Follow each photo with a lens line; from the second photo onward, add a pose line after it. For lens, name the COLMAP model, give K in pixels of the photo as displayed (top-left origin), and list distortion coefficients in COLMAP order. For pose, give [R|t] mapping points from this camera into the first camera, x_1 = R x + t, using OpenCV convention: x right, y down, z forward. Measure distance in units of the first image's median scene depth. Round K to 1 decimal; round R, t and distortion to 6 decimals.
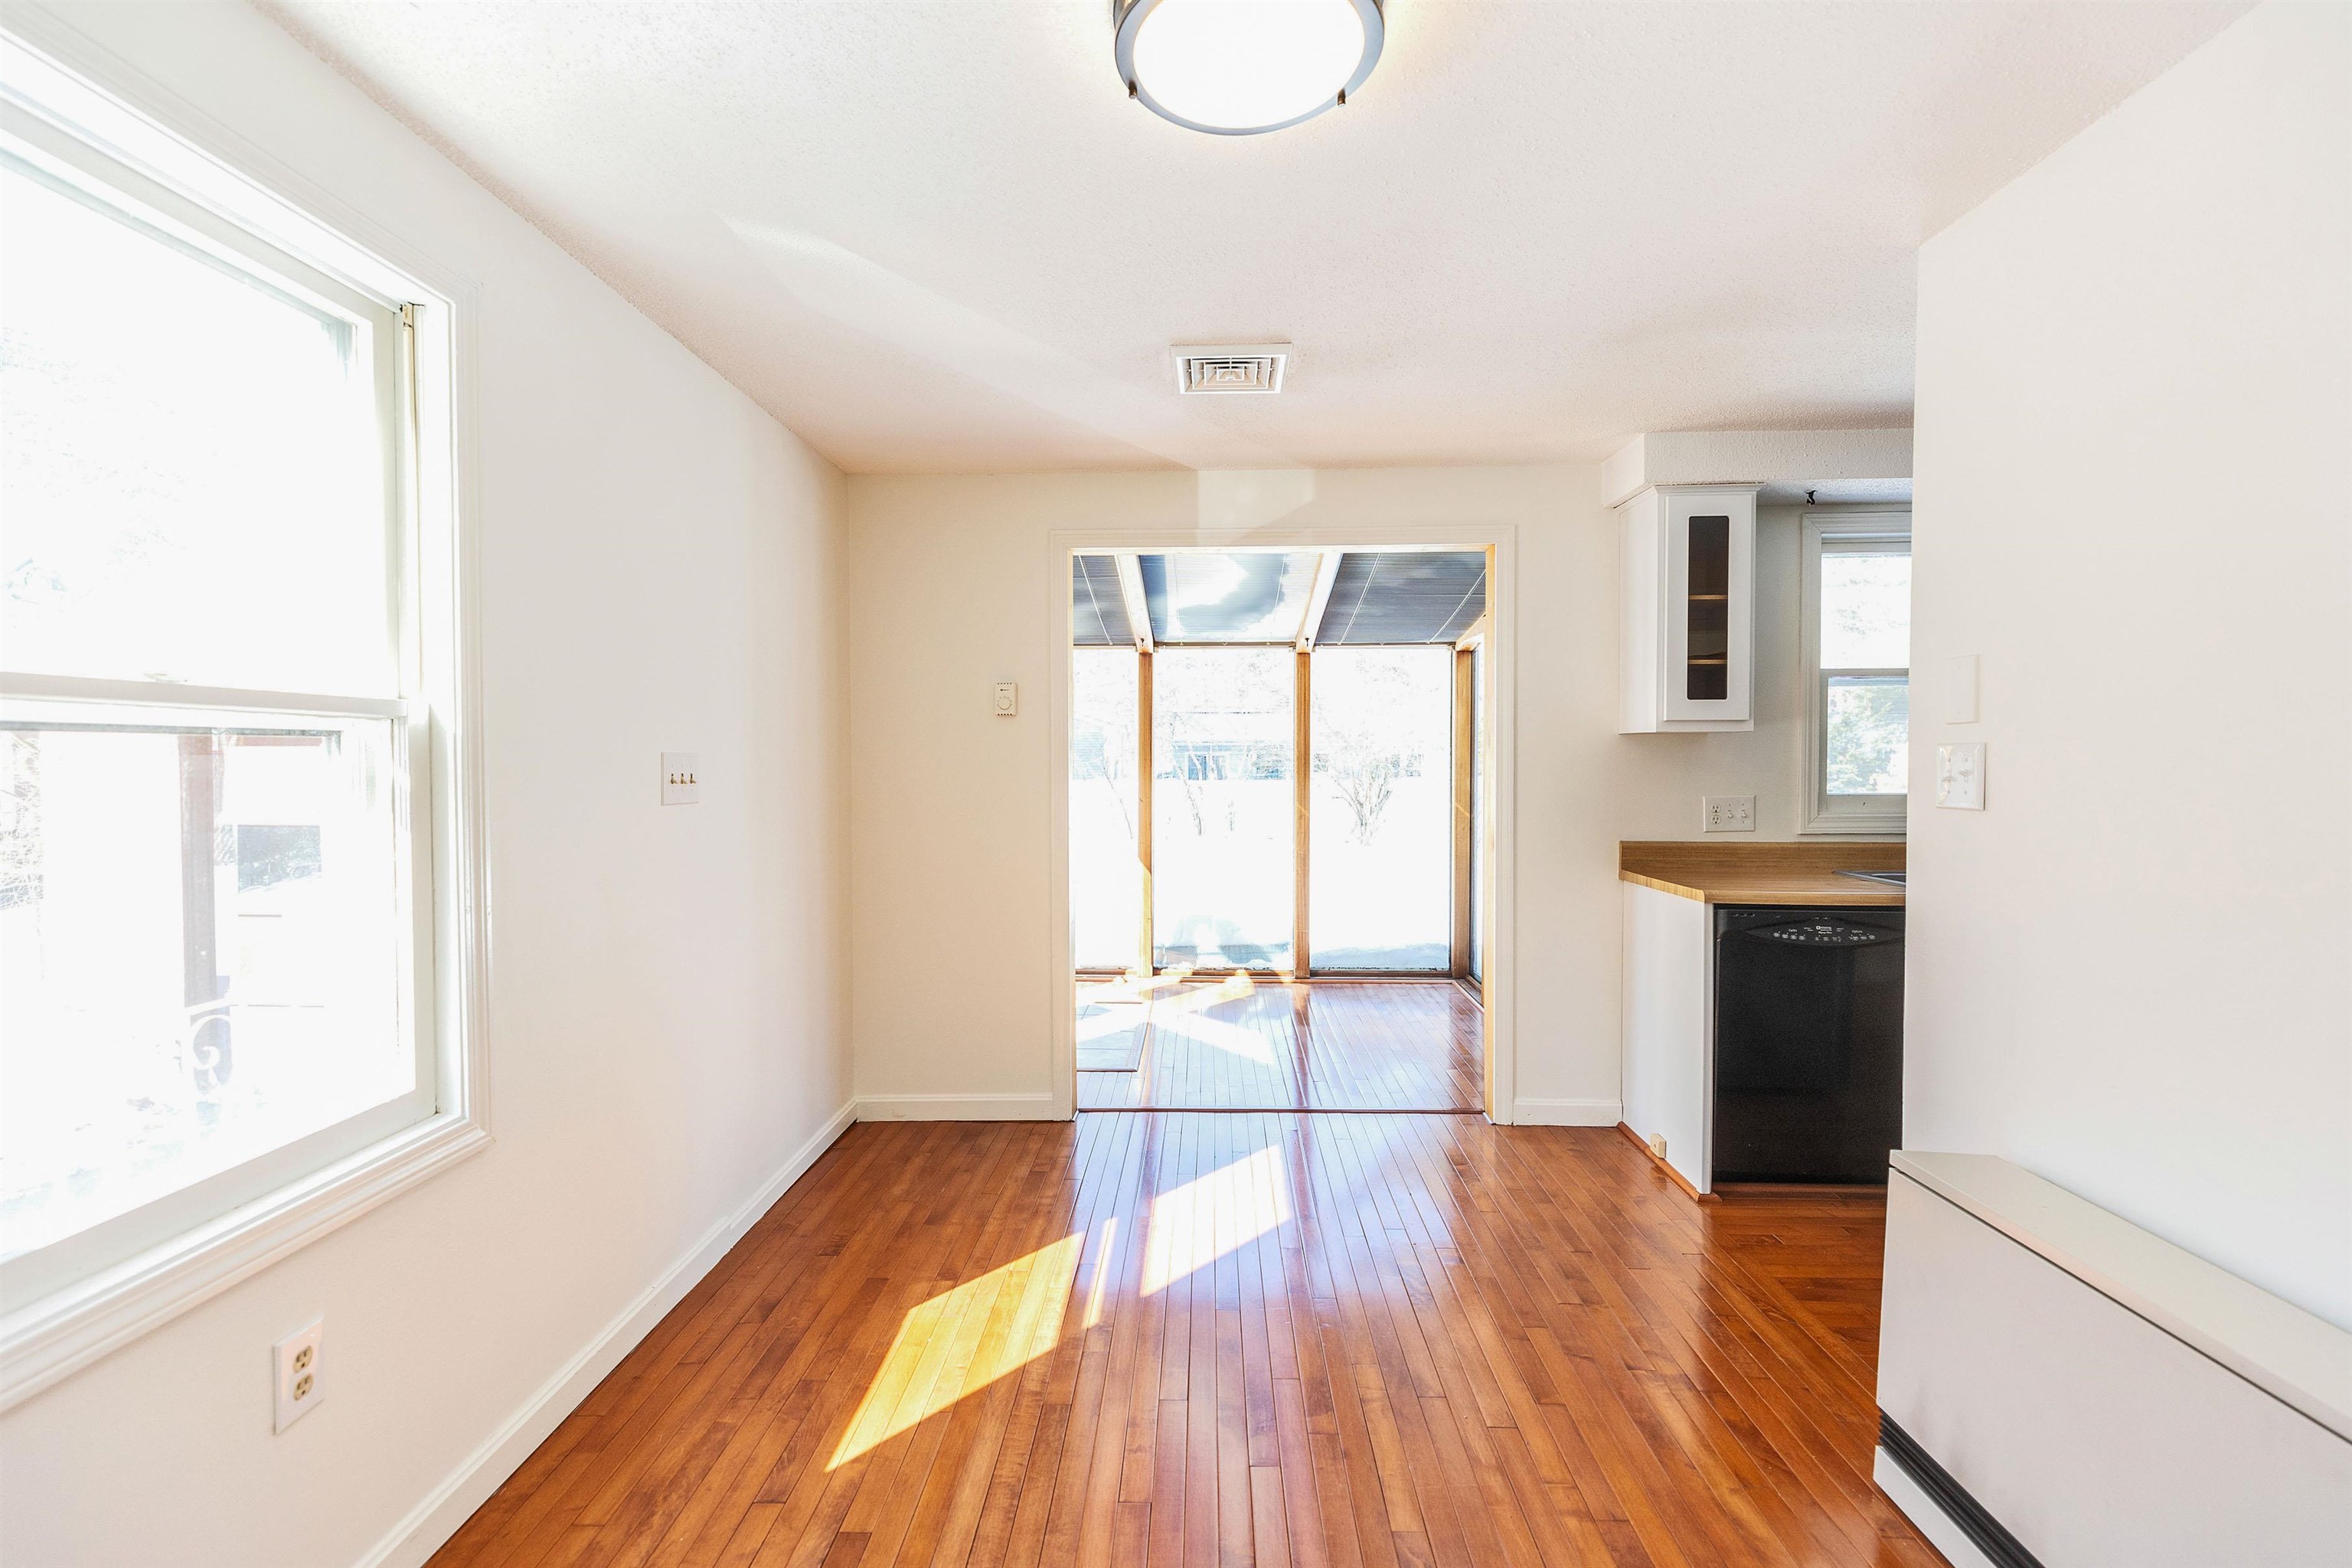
lens RADIAL K [[1044.5, 0, 1171.5], [0, 1044.5, 784.5], [0, 0, 1]] dist [0.012599, -0.000909]
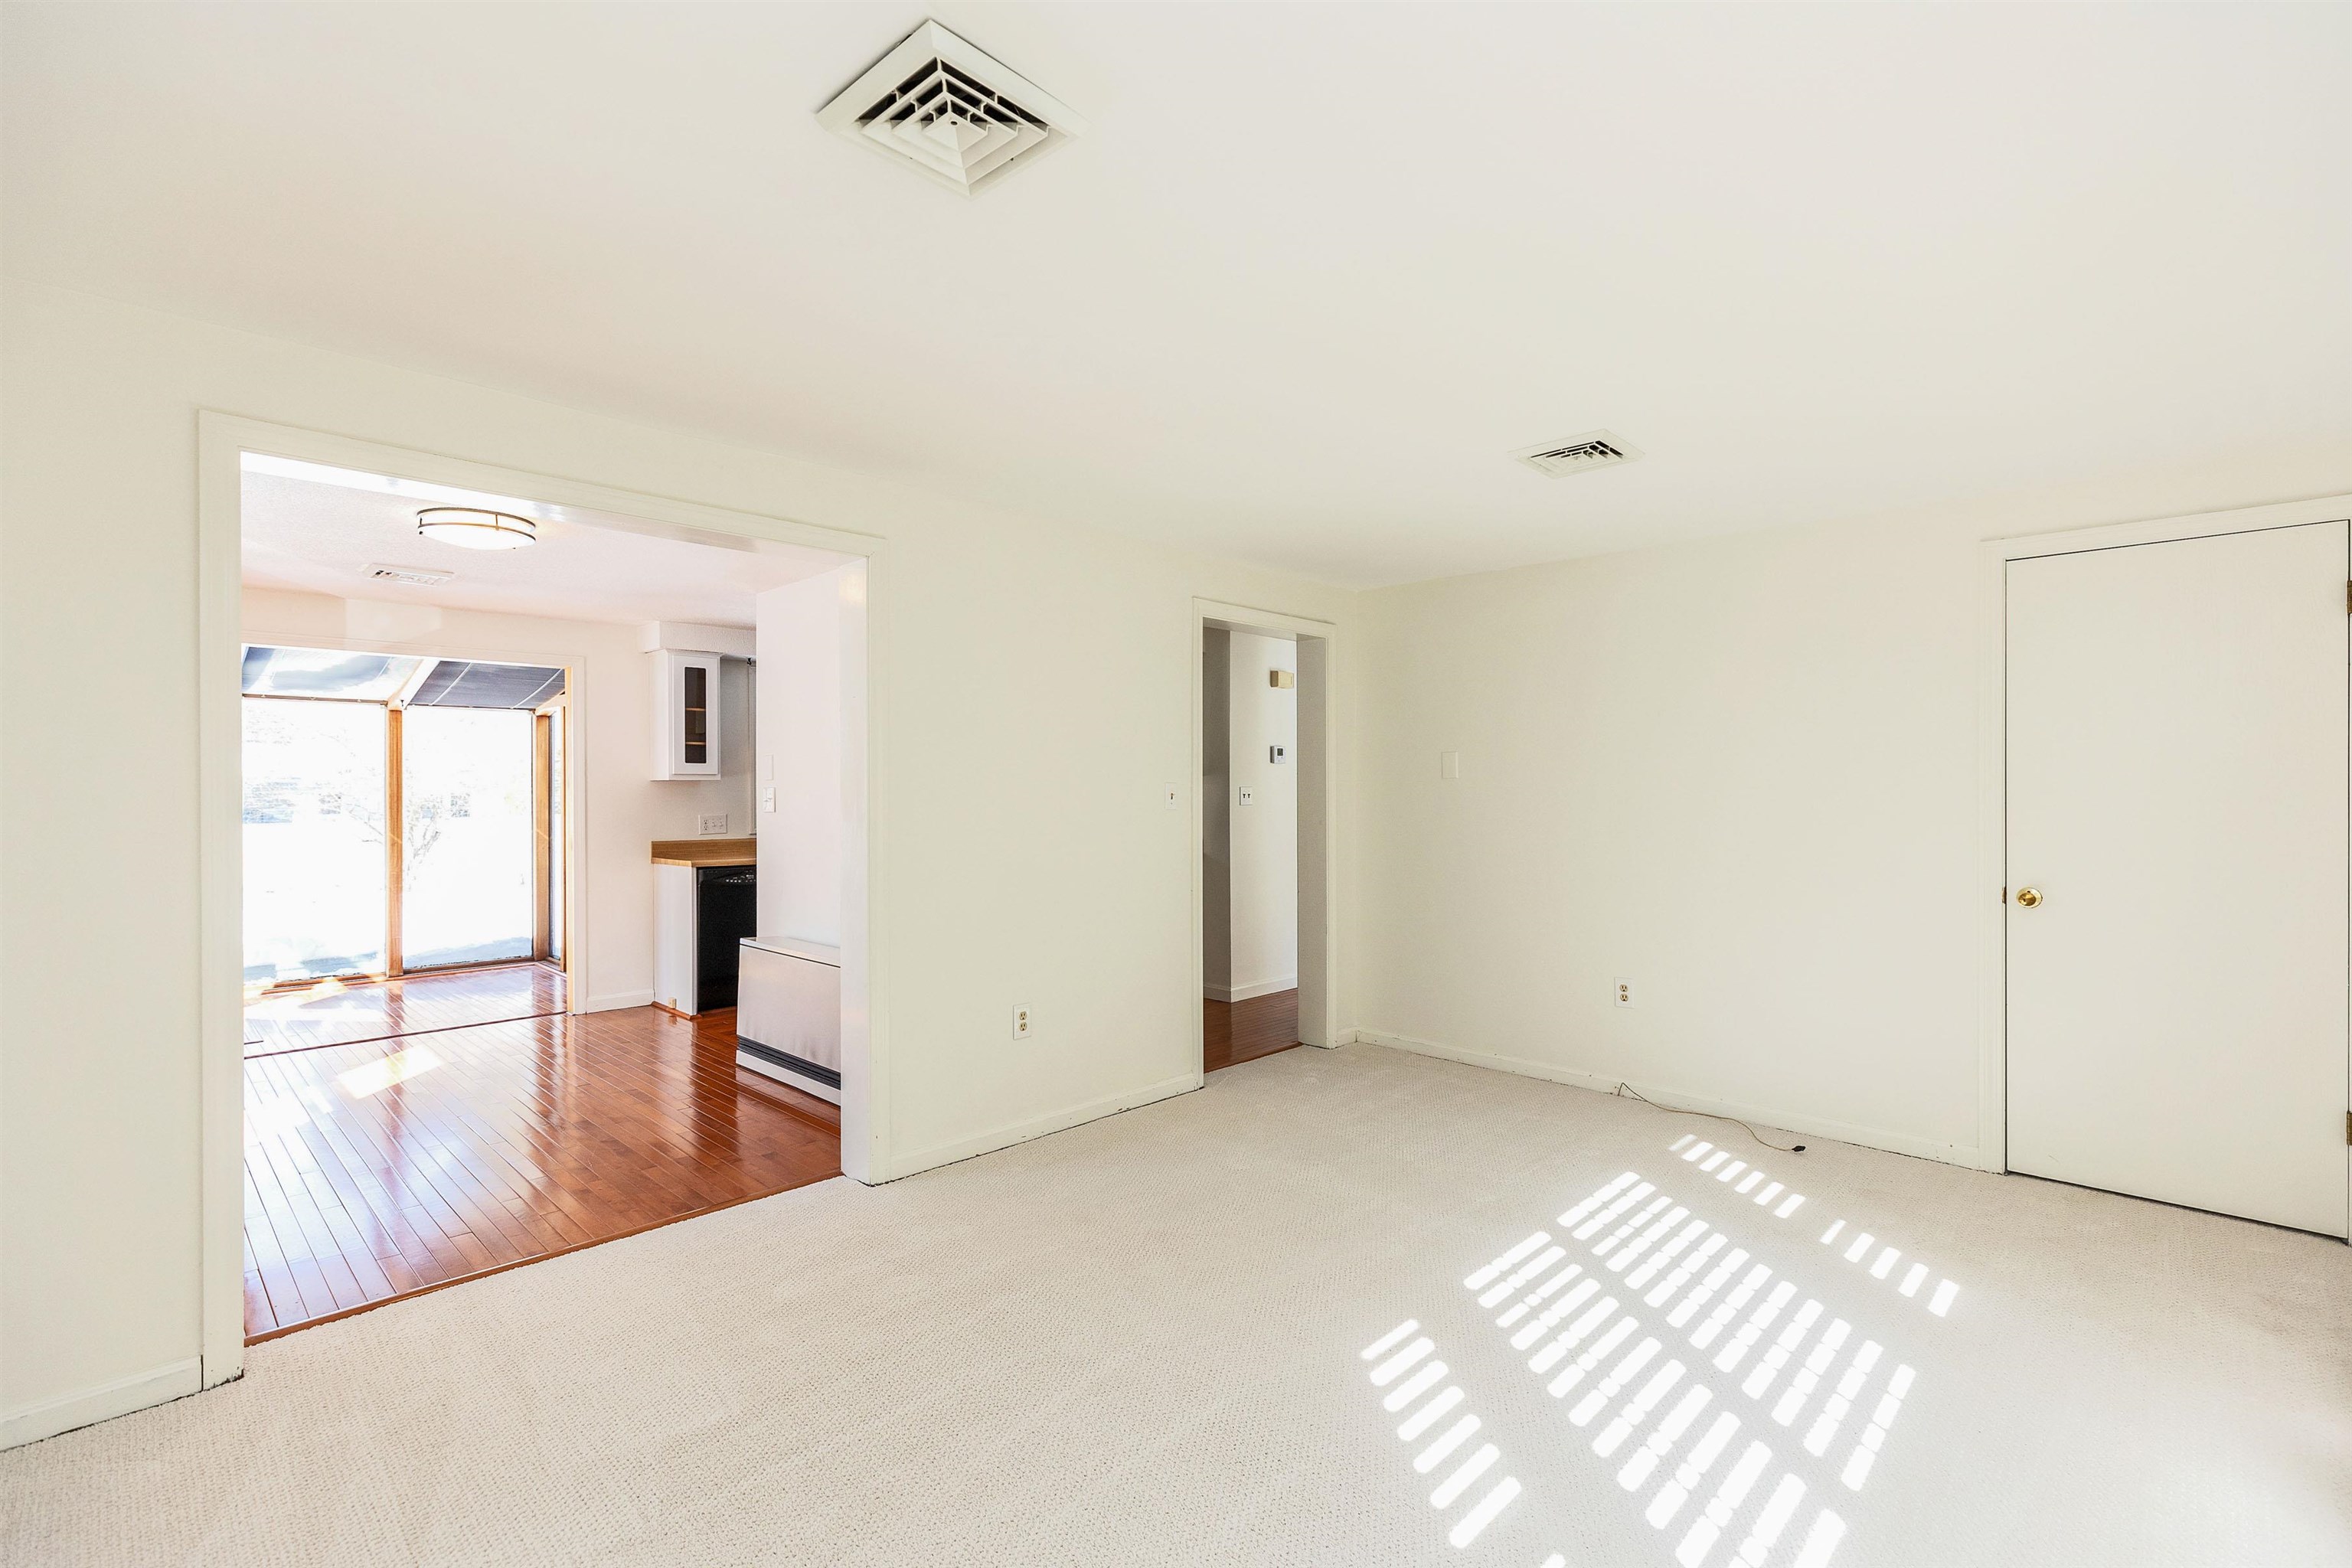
lens RADIAL K [[1044.5, 0, 1169.8], [0, 1044.5, 788.2], [0, 0, 1]] dist [0.012599, -0.000909]
pose [[0.676111, 0.000040, 0.736800, -0.198753], [0.023487, 0.999491, -0.021607, 0.016364], [-0.736425, 0.031914, 0.675766, -0.591576]]
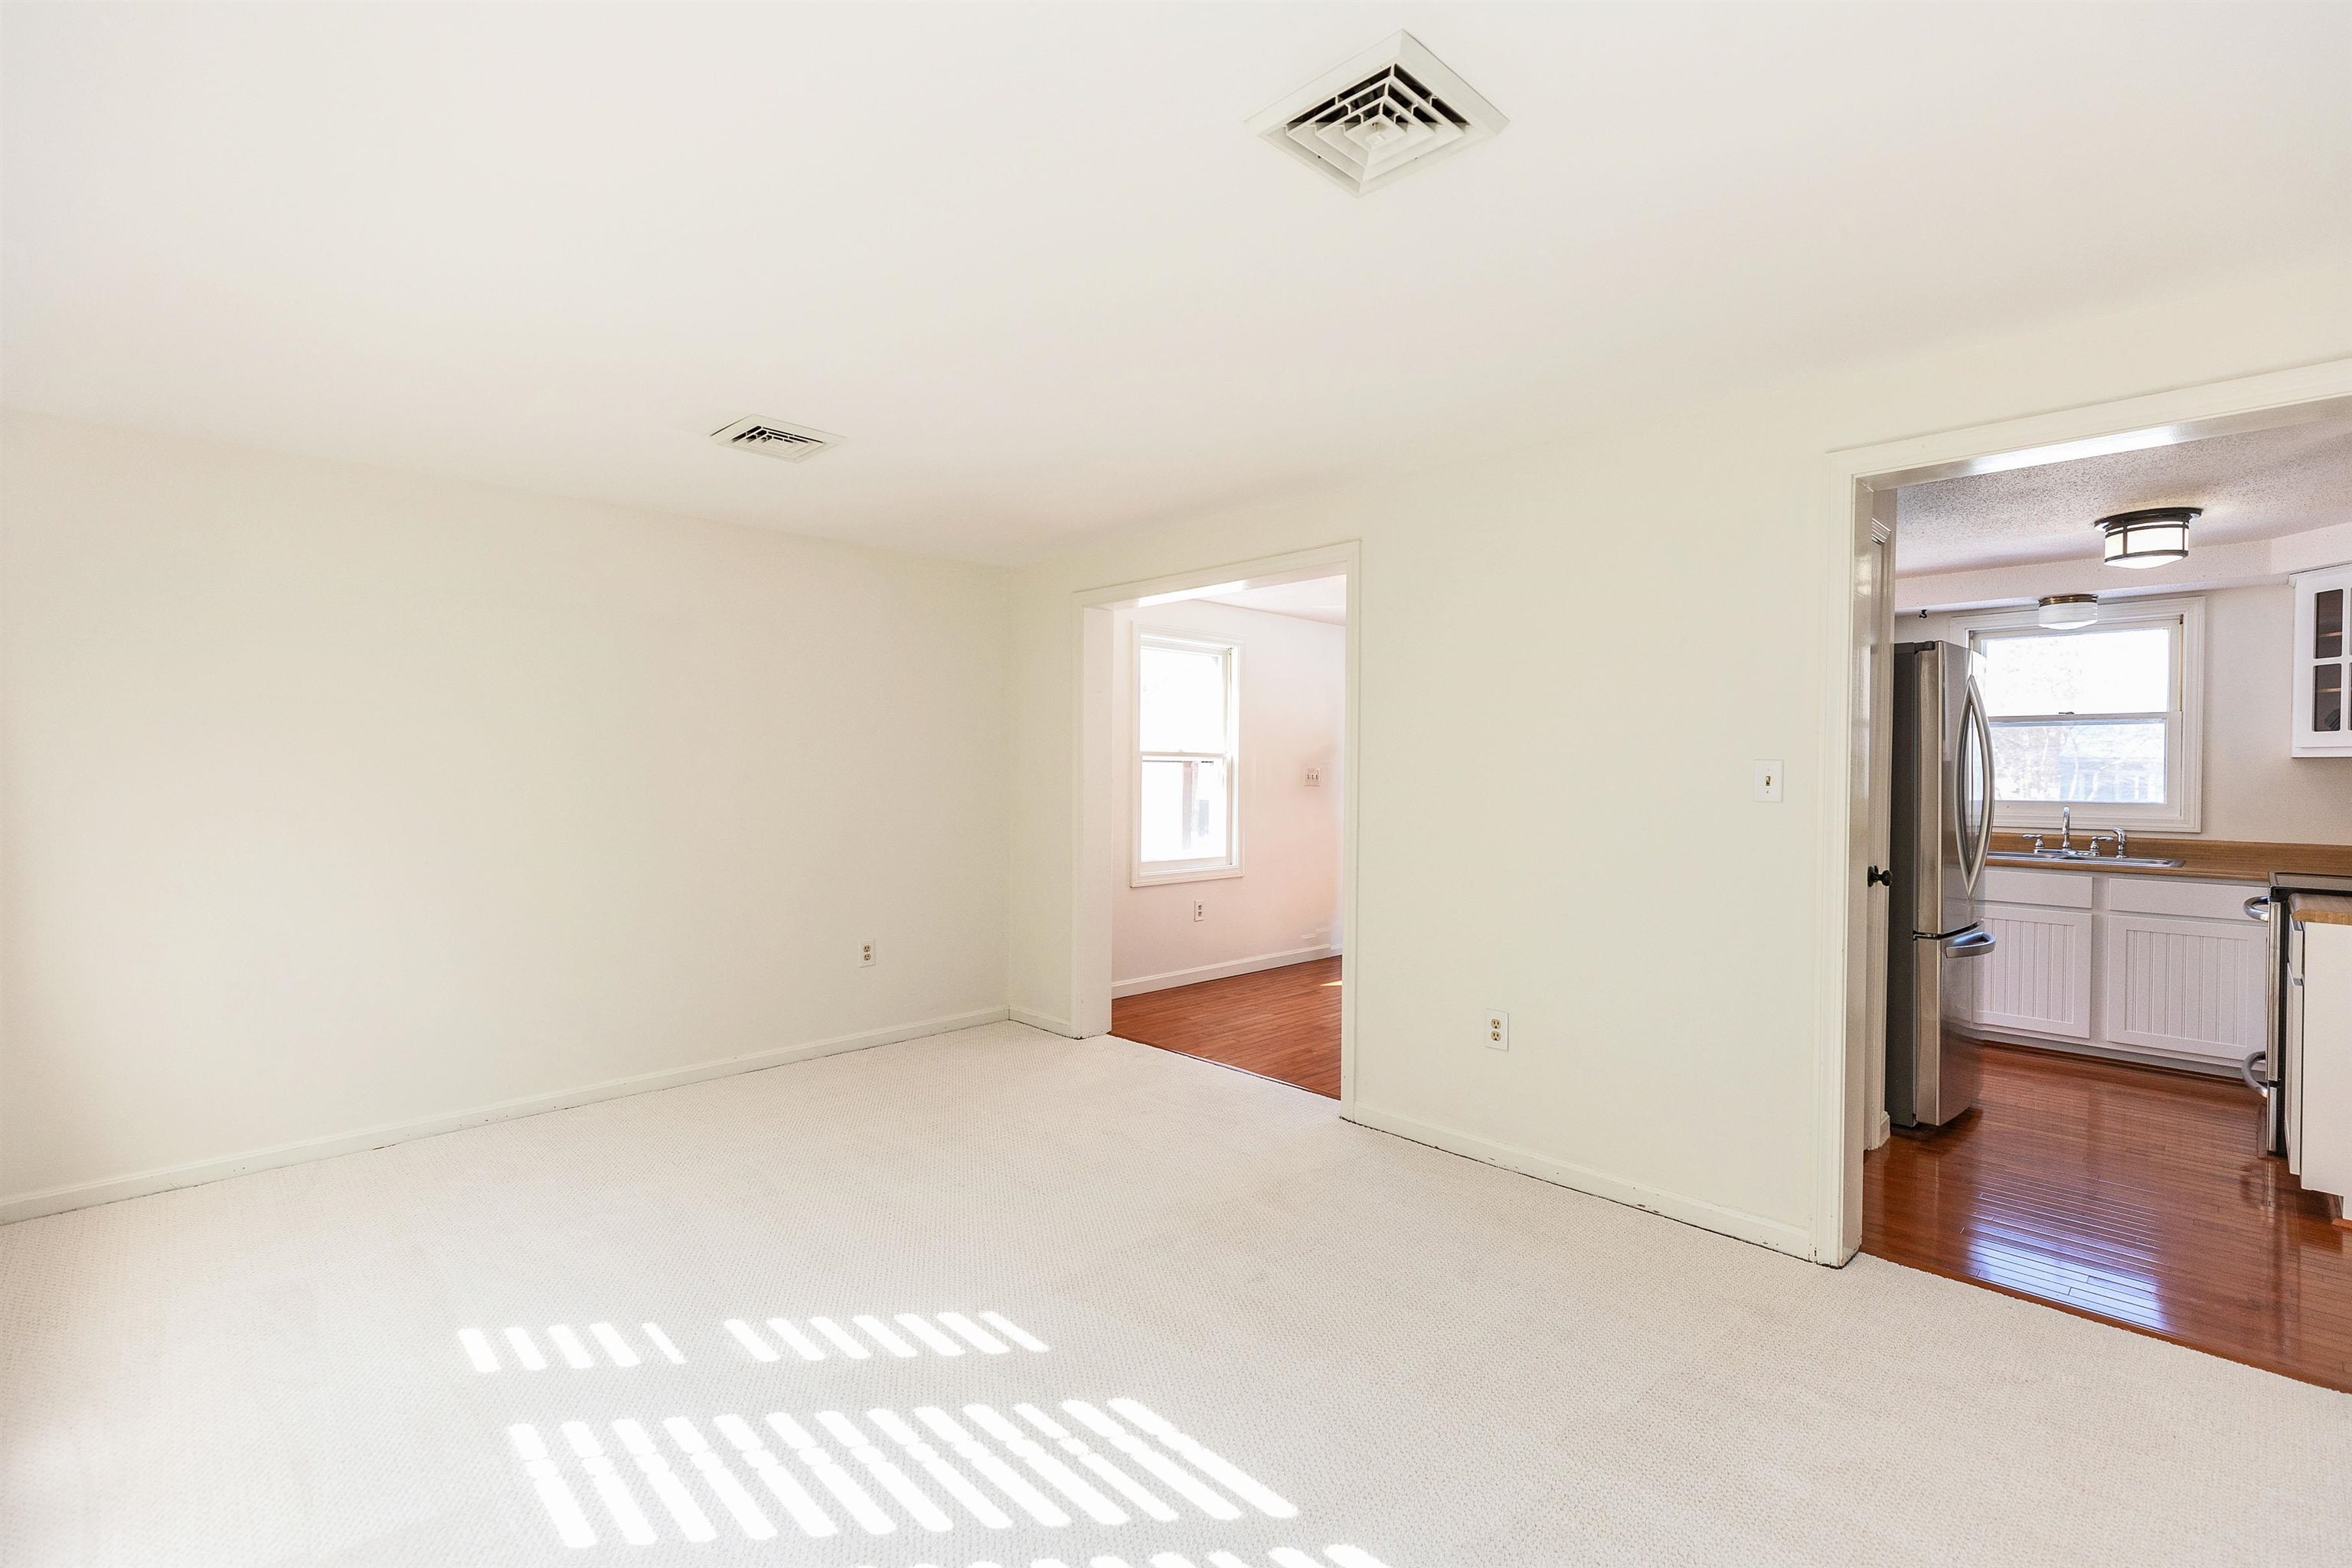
lens RADIAL K [[1044.5, 0, 1173.9], [0, 1044.5, 774.2], [0, 0, 1]] dist [0.012599, -0.000909]
pose [[0.723969, 0.009326, -0.689769, 0.587073], [-0.027446, 0.999506, -0.015292, 0.019198], [0.689286, 0.030003, 0.723868, -0.627466]]
